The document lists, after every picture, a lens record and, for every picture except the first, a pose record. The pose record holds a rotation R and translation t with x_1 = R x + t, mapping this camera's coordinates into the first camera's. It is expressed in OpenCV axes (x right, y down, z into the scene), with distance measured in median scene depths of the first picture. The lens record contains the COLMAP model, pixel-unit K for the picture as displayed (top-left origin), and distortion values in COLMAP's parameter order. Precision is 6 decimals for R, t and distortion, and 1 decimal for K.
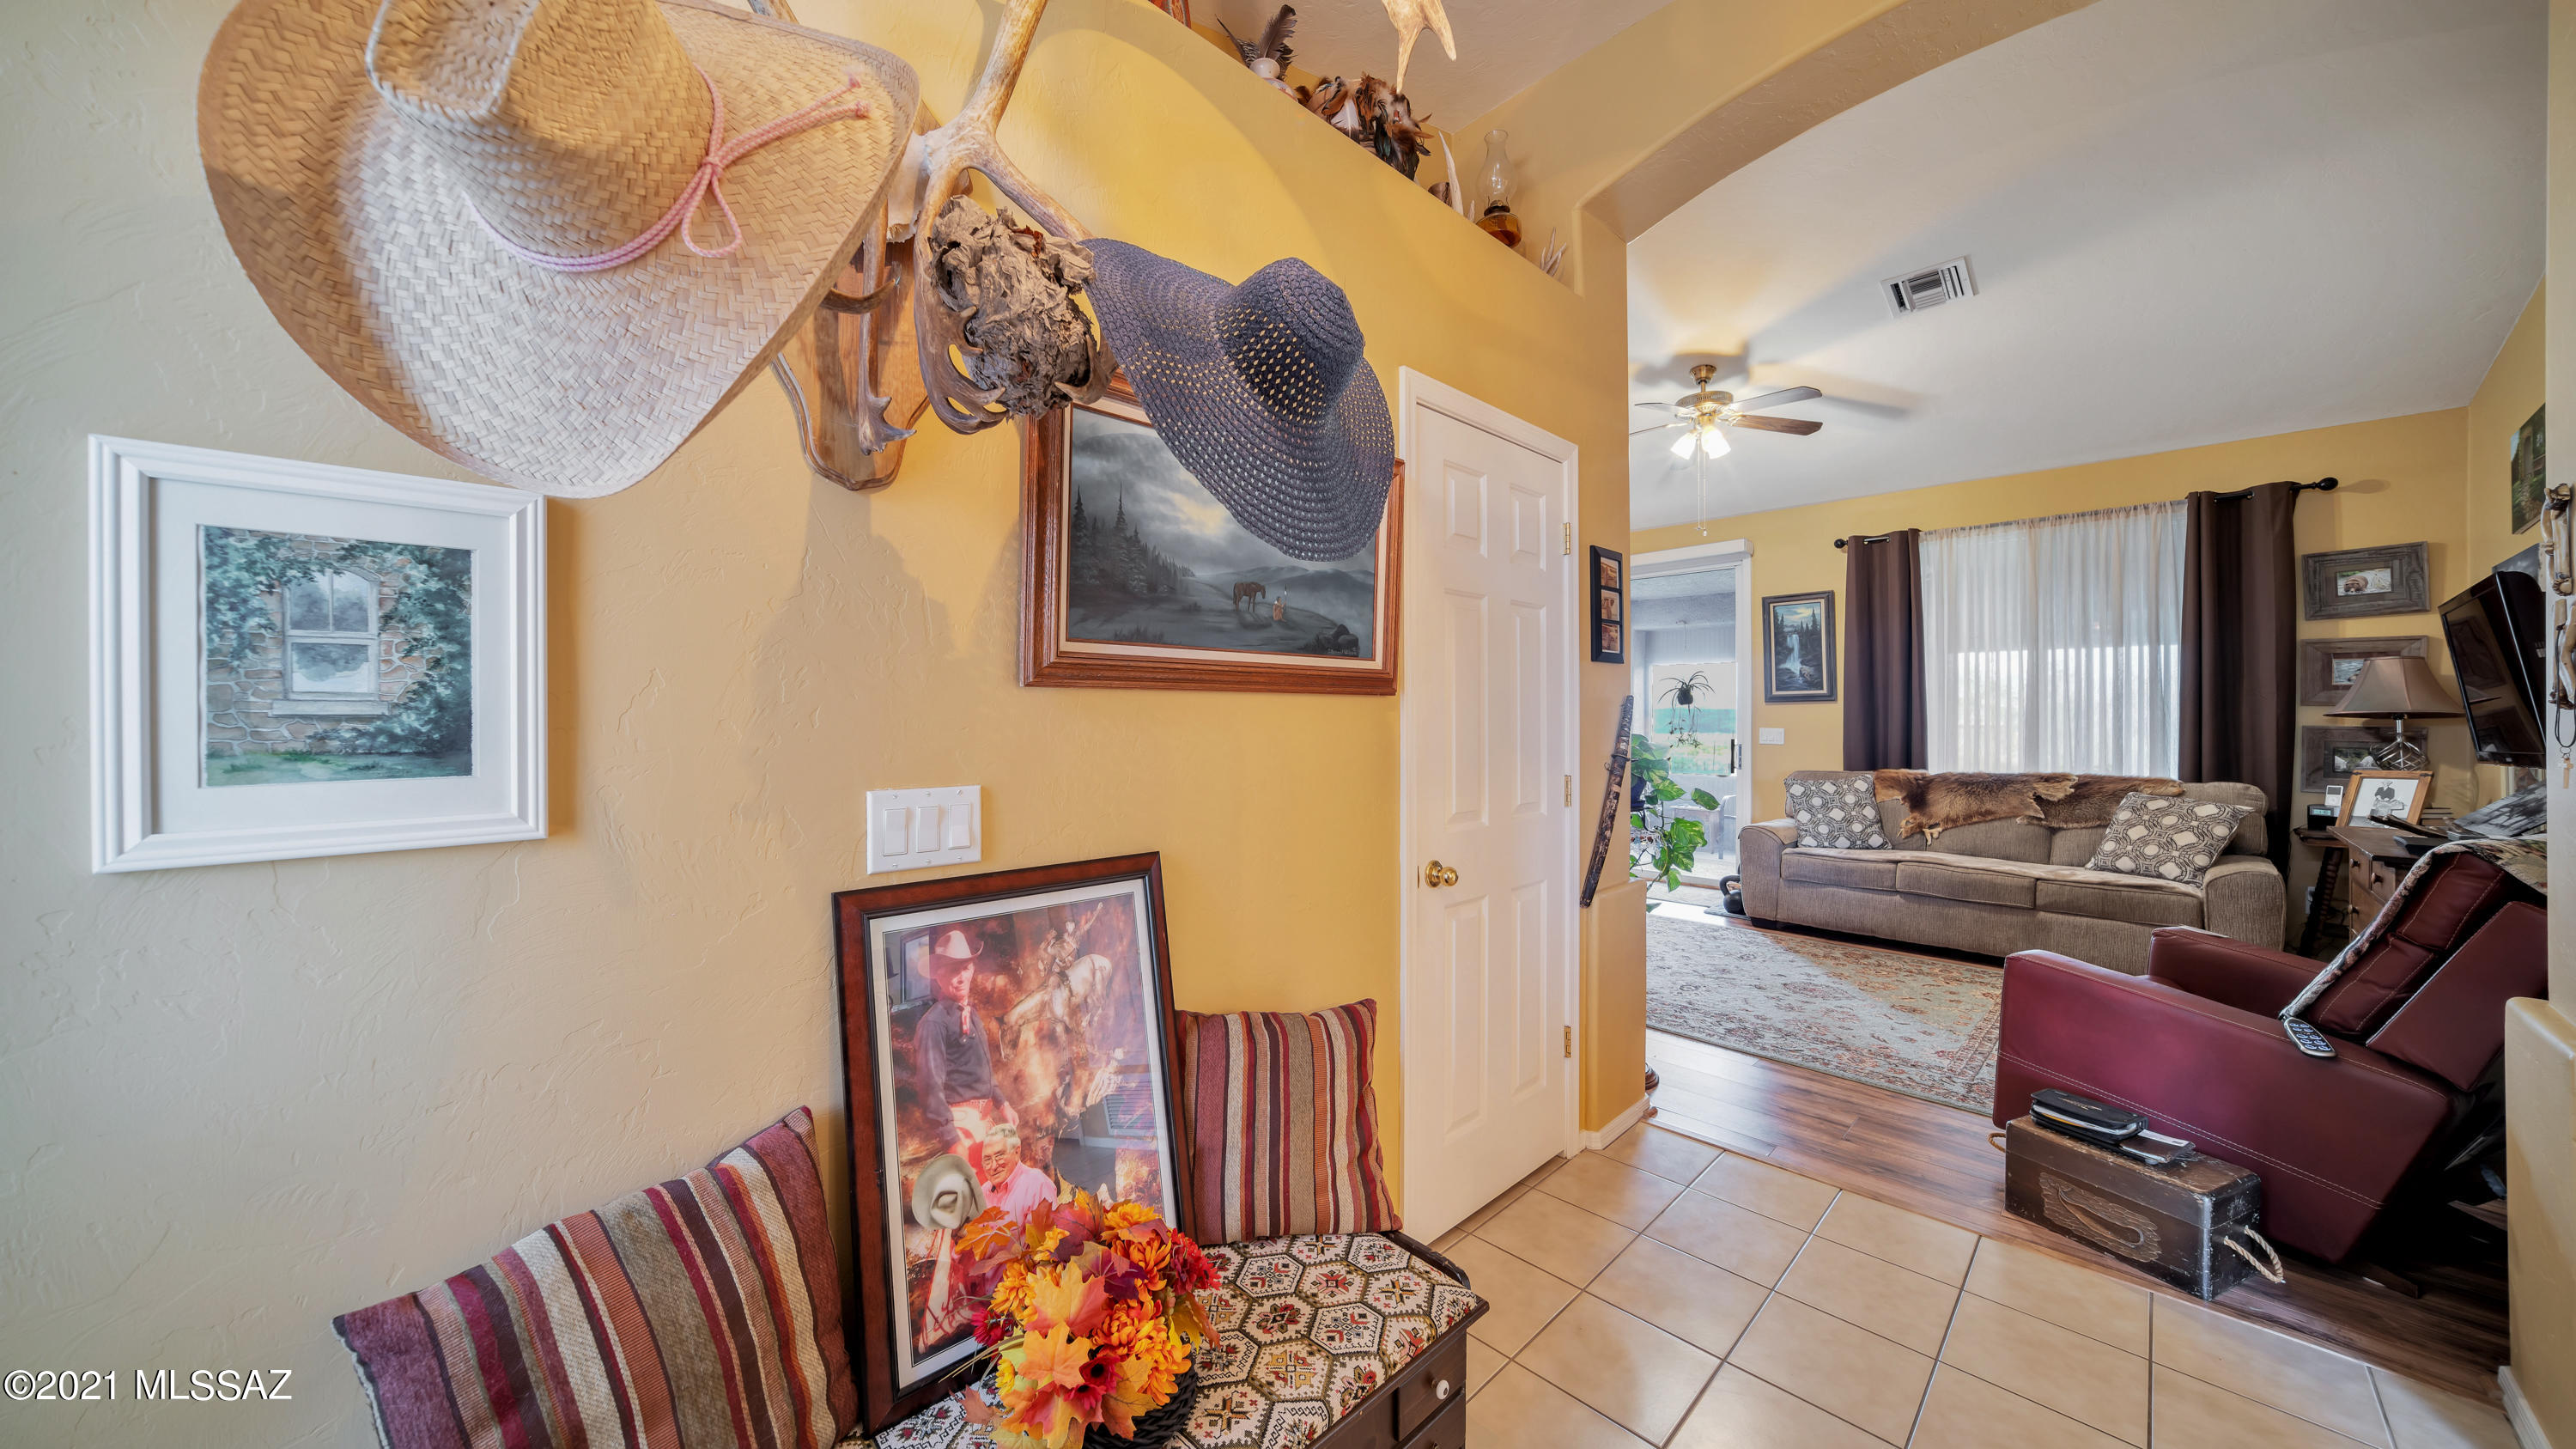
lens RADIAL K [[868.6, 0, 1288.0], [0, 868.6, 724.5], [0, 0, 1]] dist [-0.000905, 0.000111]
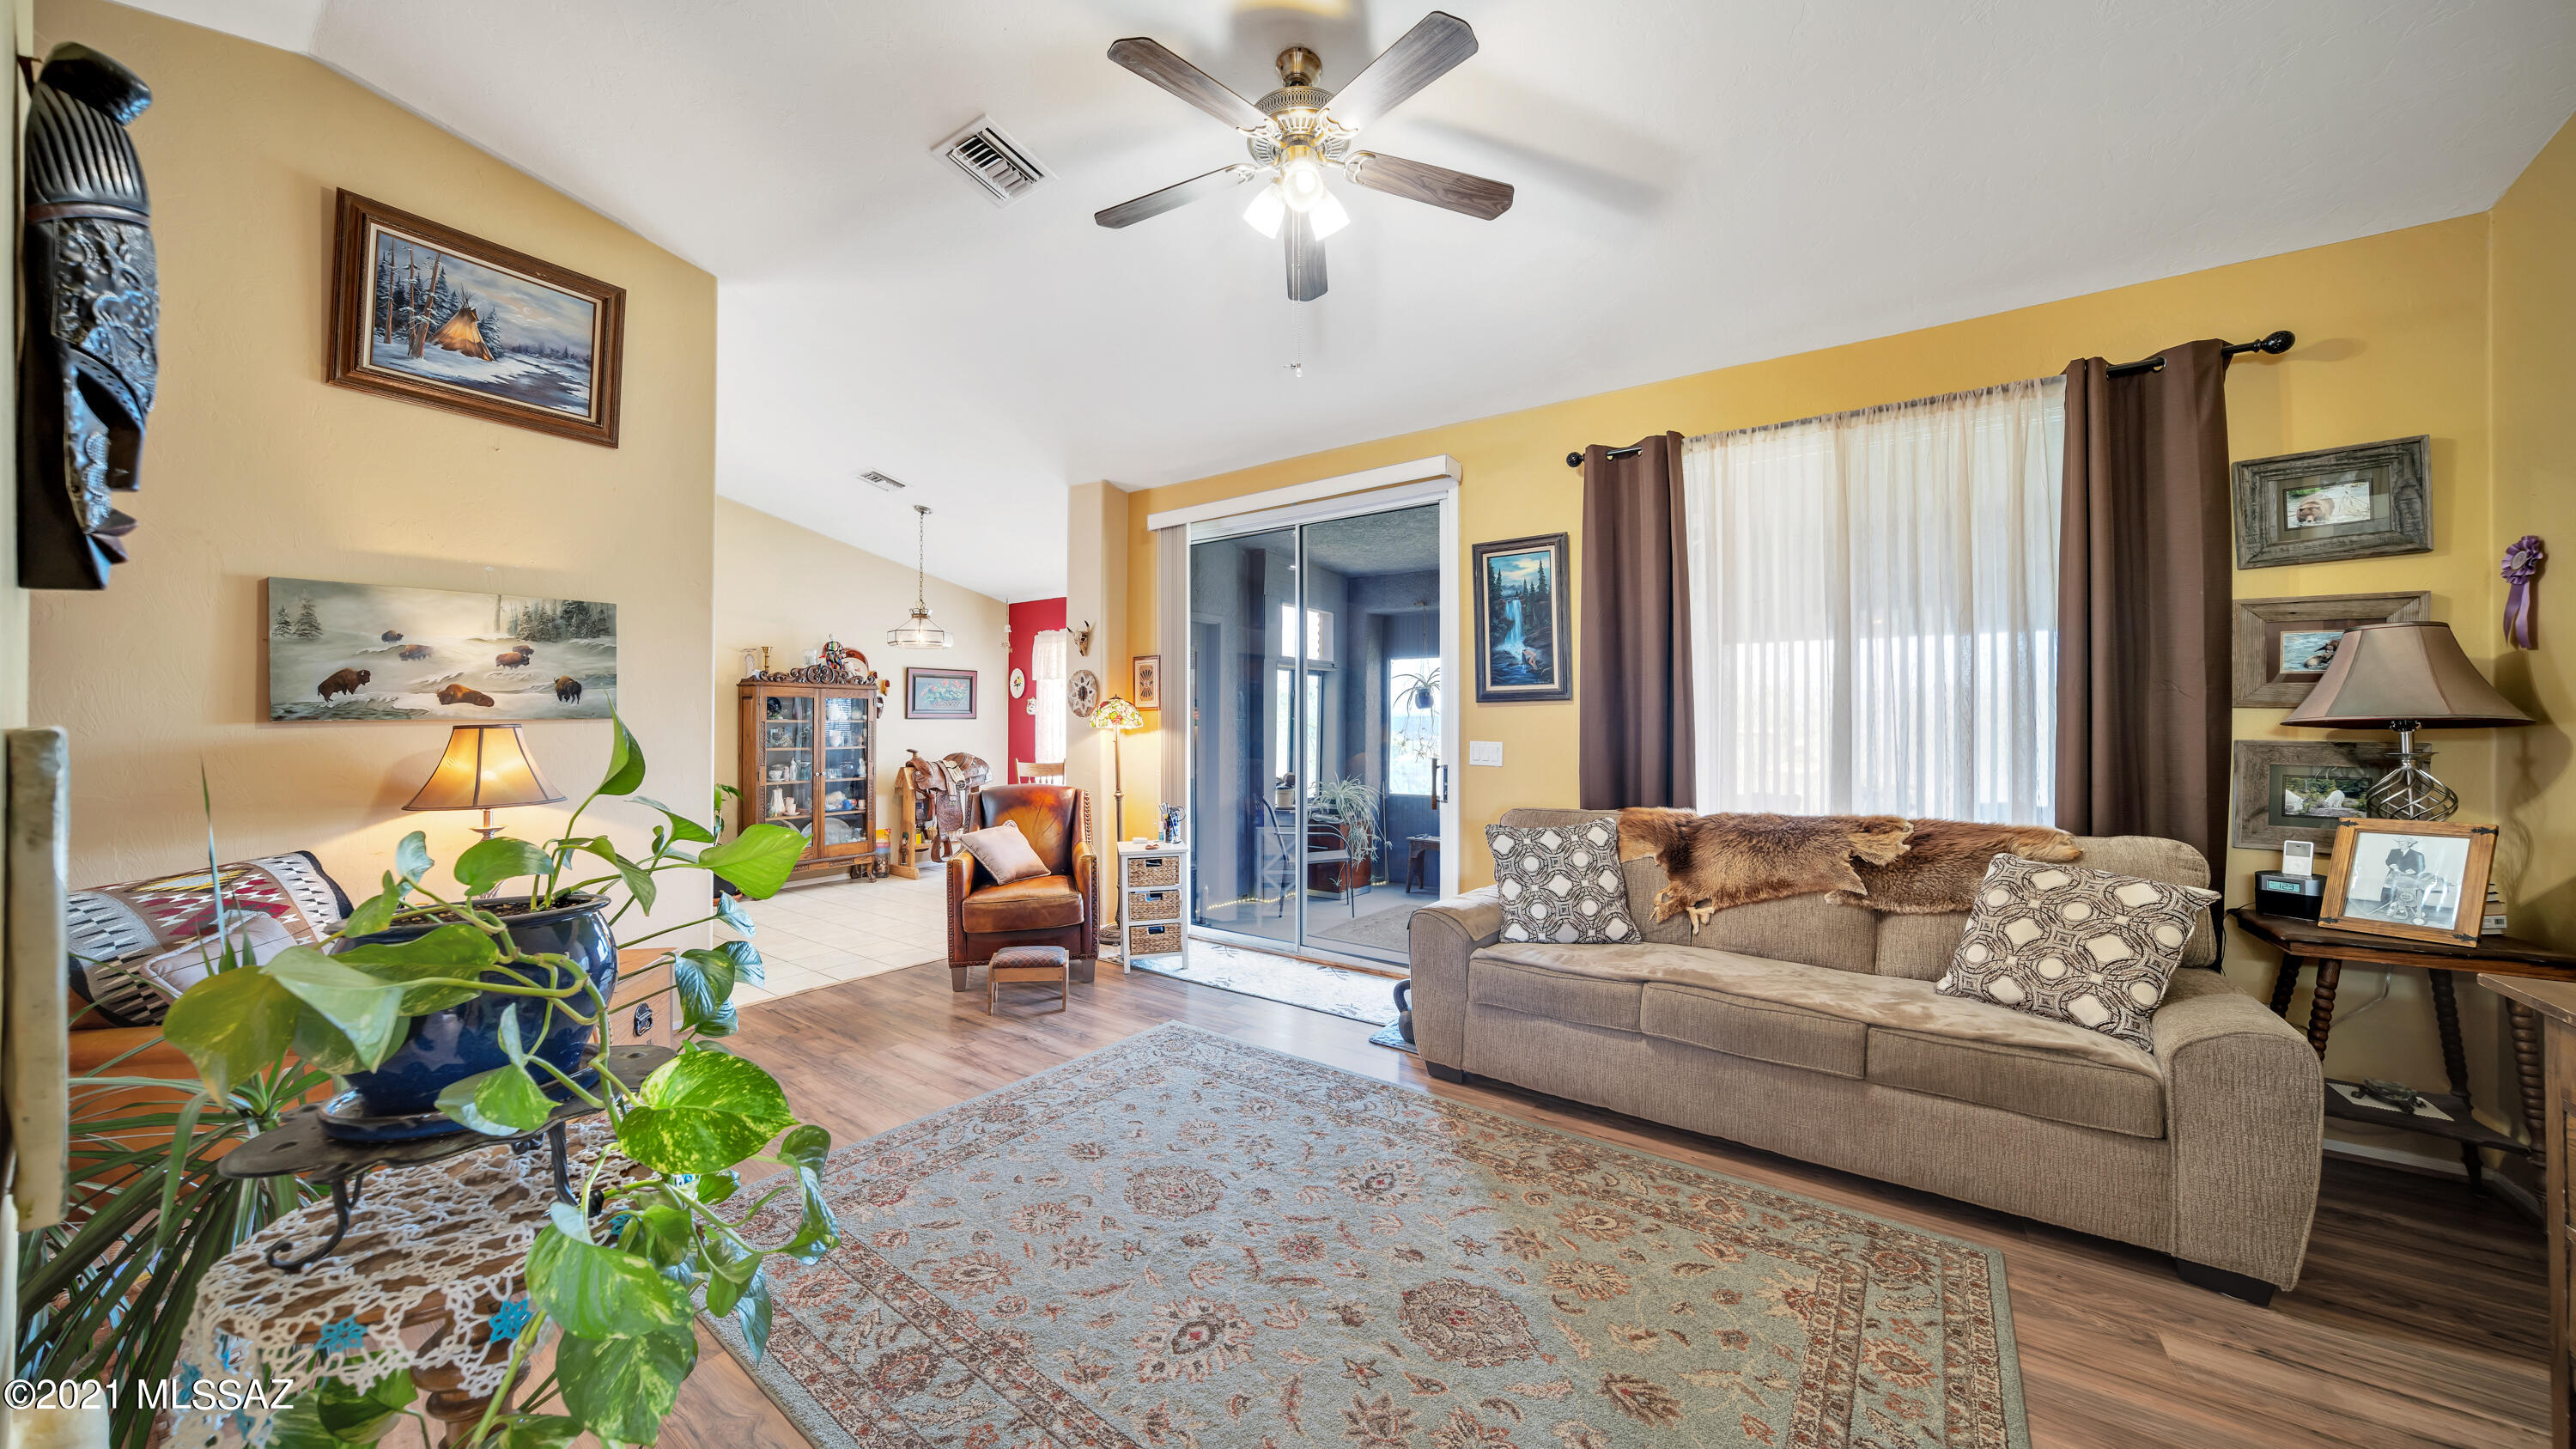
lens RADIAL K [[868.6, 0, 1288.0], [0, 868.6, 724.5], [0, 0, 1]] dist [-0.000905, 0.000111]
pose [[0.984005, 0.001249, 0.178136, 0.373352], [0.000276, 0.999964, -0.008536, -0.004446], [-0.178140, 0.008449, 0.983969, 0.482570]]
